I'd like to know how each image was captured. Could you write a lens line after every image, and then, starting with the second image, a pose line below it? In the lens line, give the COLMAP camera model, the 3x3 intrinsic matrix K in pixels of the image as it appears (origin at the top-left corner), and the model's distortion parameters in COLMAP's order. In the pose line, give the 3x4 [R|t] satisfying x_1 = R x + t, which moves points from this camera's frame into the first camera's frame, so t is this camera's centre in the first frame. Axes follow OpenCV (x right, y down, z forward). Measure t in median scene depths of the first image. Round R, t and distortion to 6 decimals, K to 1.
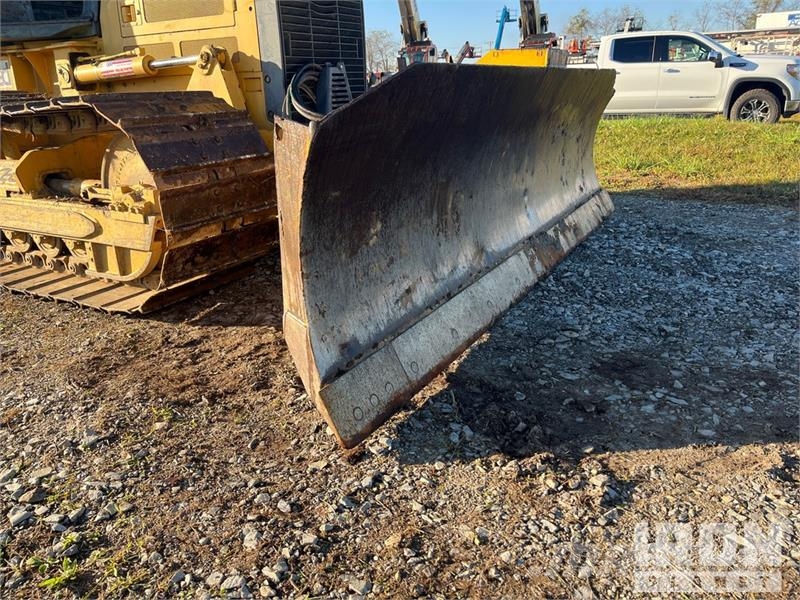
lens RADIAL K [[617.2, 0, 400.0], [0, 617.2, 300.0], [0, 0, 1]] dist [0.076007, -0.111896]
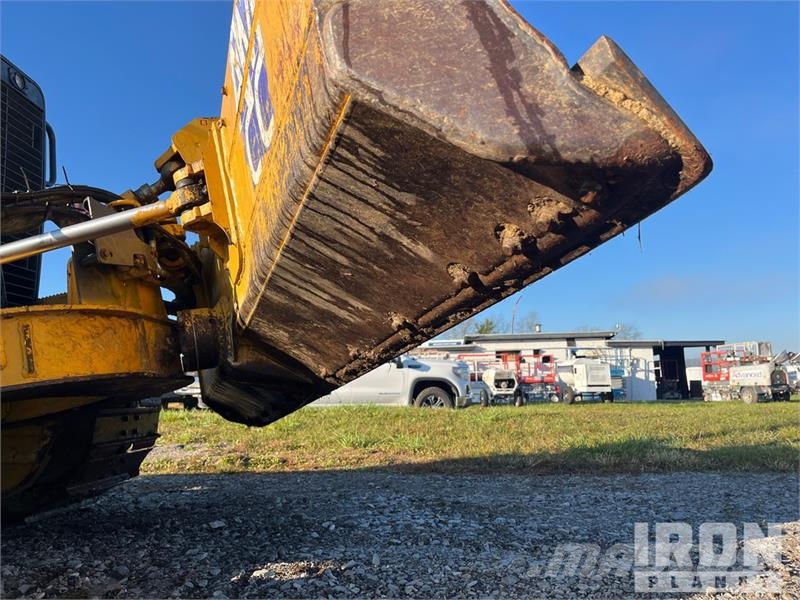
lens RADIAL K [[617.2, 0, 400.0], [0, 617.2, 300.0], [0, 0, 1]] dist [0.076007, -0.111896]
pose [[0.889217, 0.081185, 0.450224, -0.006482], [0.137878, 0.890811, -0.432950, 0.002901], [-0.436213, 0.447063, 0.780931, 0.321264]]
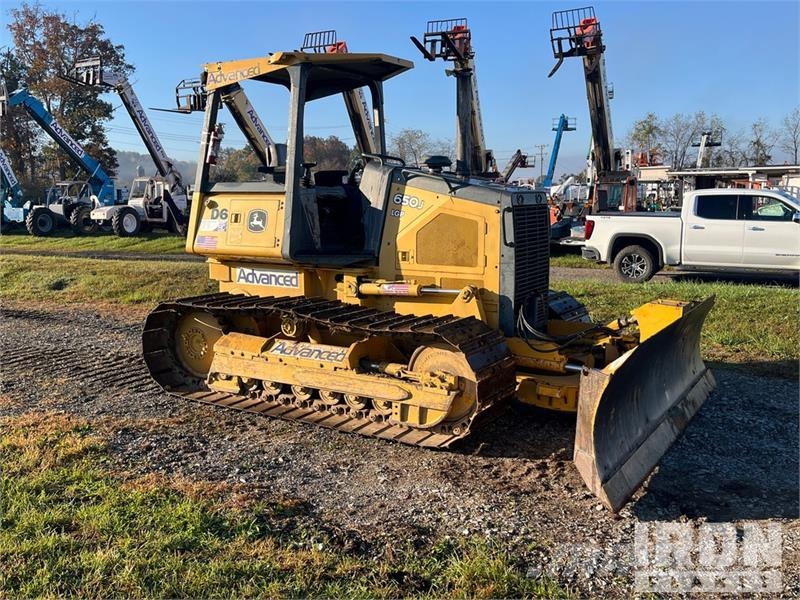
lens RADIAL K [[719.8, 0, 422.4], [0, 719.8, 298.7], [0, 0, 1]] dist [0.042754, -0.008135]
pose [[0.998757, 0.033671, -0.036761, -0.365498], [-0.040330, 0.979207, -0.198815, 0.013489], [0.029303, 0.200051, 0.979347, -0.901427]]
